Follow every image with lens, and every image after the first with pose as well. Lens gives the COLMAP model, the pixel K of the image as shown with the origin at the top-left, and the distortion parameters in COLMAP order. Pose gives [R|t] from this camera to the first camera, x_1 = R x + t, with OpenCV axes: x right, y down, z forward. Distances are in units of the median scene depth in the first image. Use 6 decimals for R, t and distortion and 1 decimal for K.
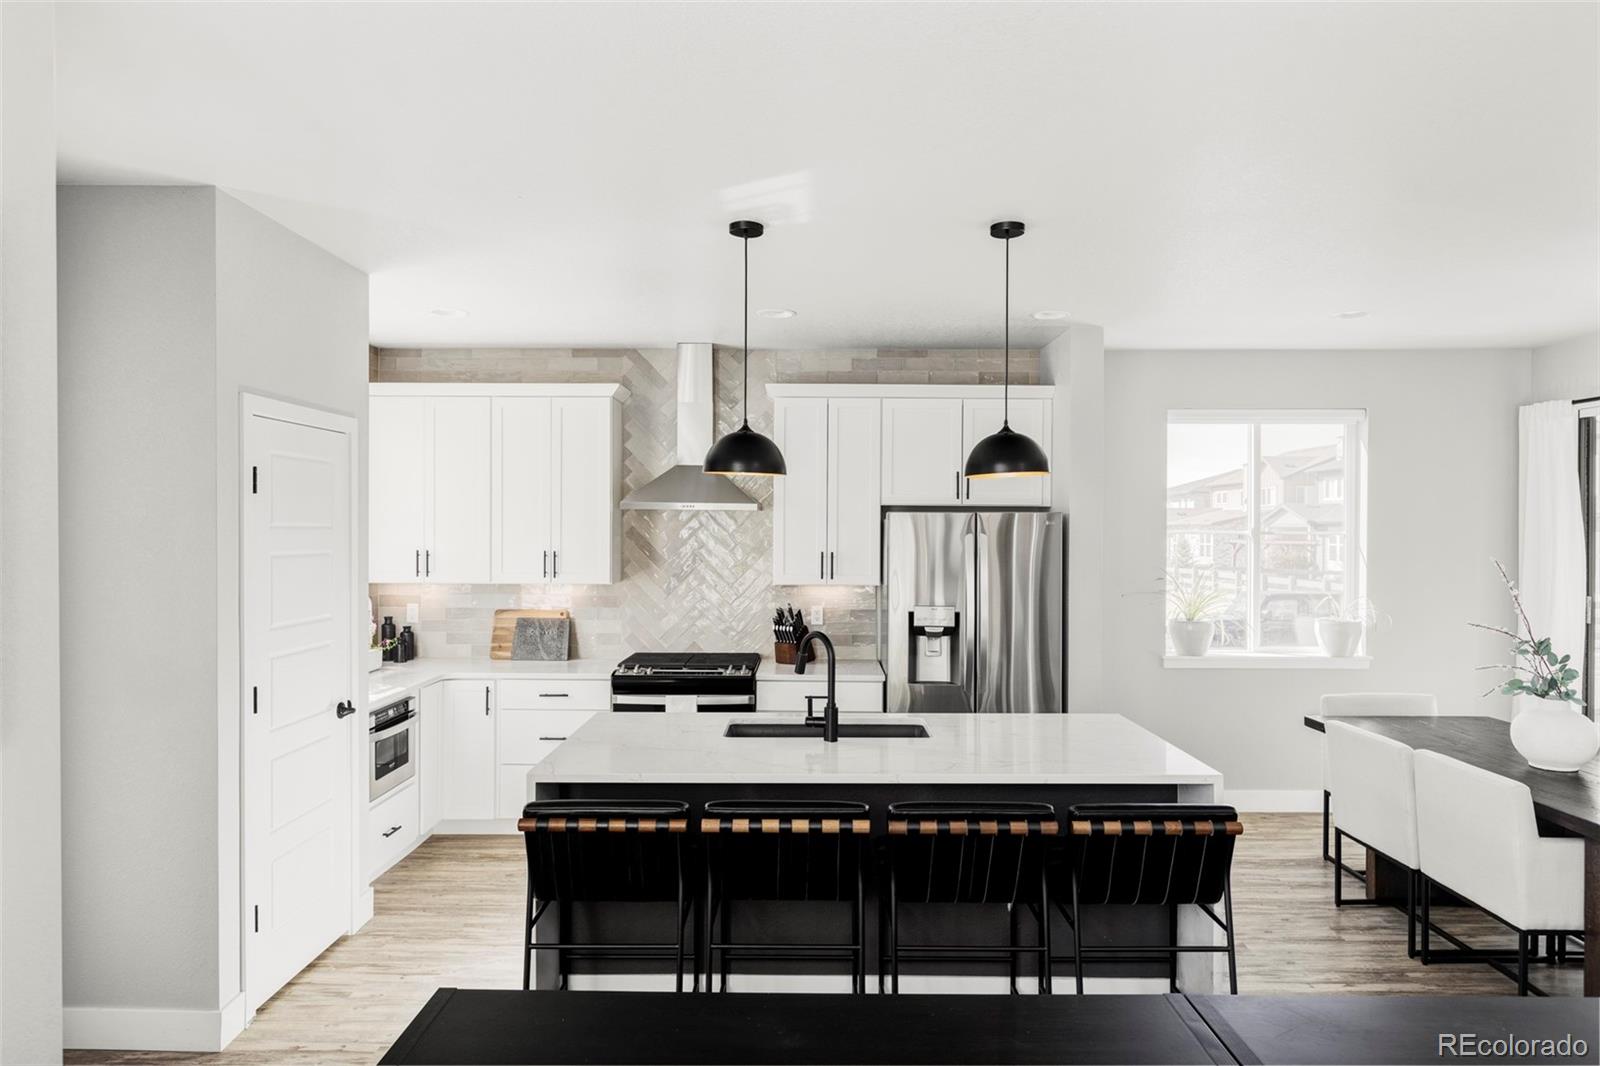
lens RADIAL K [[1032.2, 0, 800.3], [0, 1032.2, 567.8], [0, 0, 1]] dist [0.068279, -0.094131]
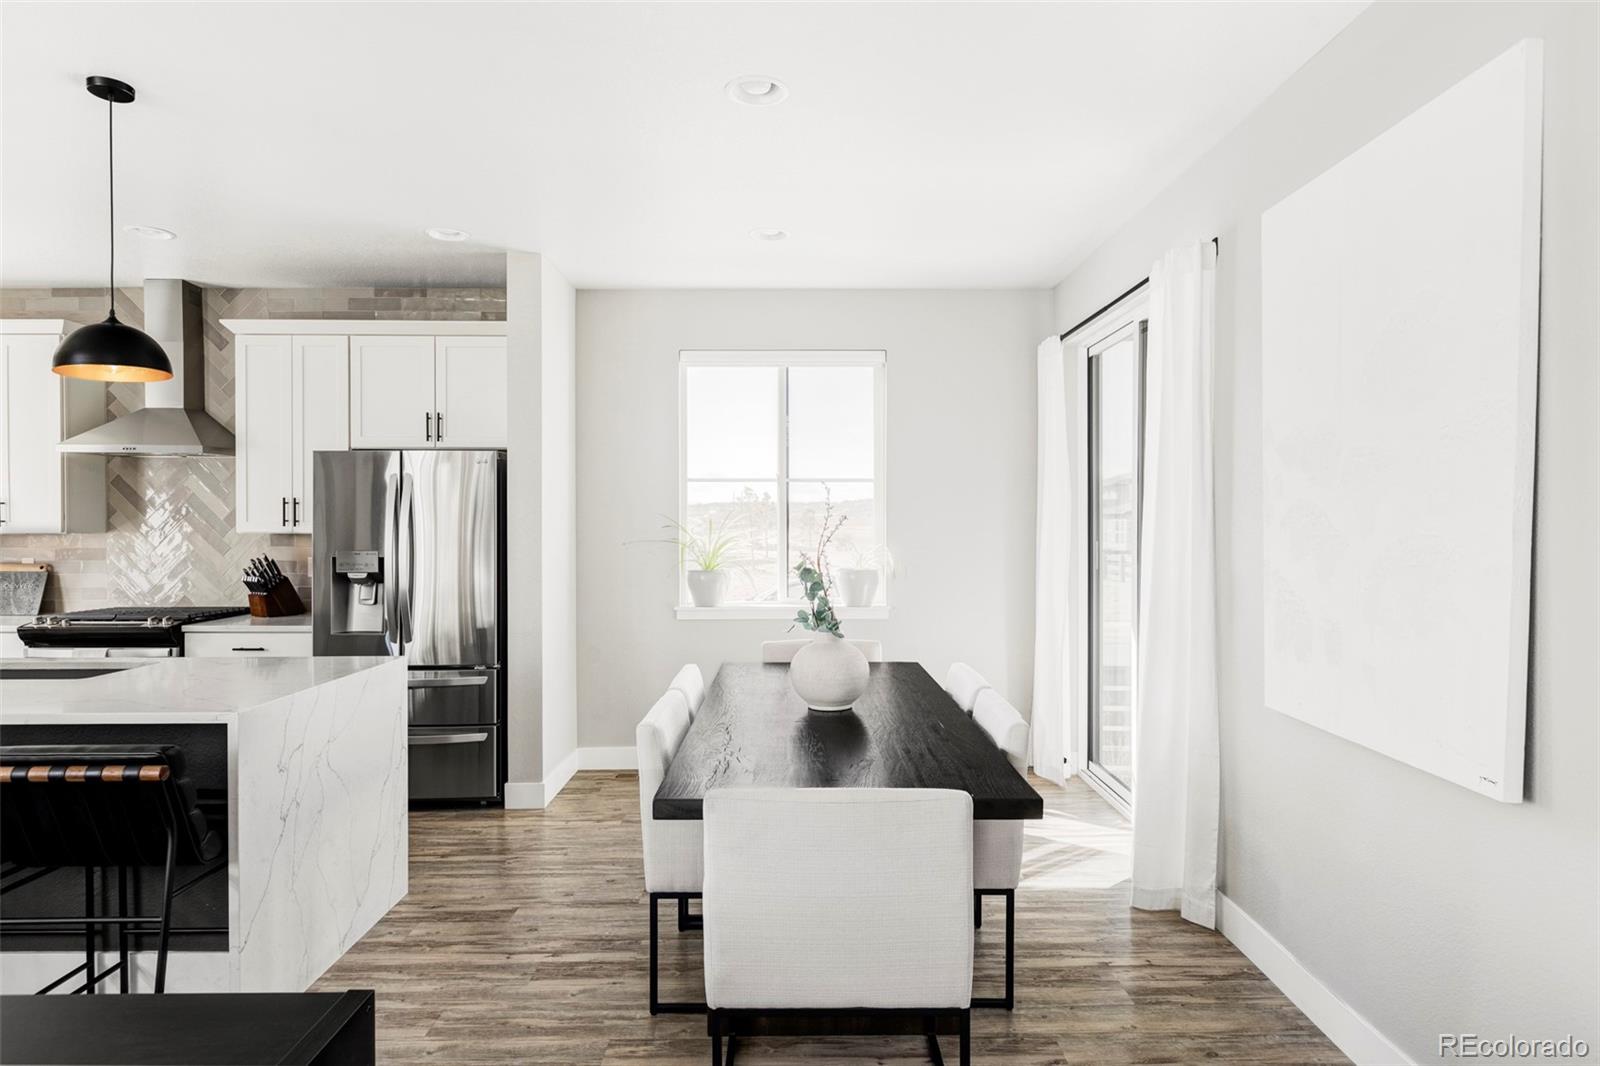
lens RADIAL K [[964.2, 0, 800.0], [0, 964.2, 533.0], [0, 0, 1]] dist [0.002525, 0.000720]
pose [[0.999840, -0.005367, 0.017071, 0.472113], [0.005834, 0.999606, -0.027440, 0.043915], [-0.016917, 0.027535, 0.999478, 0.113169]]
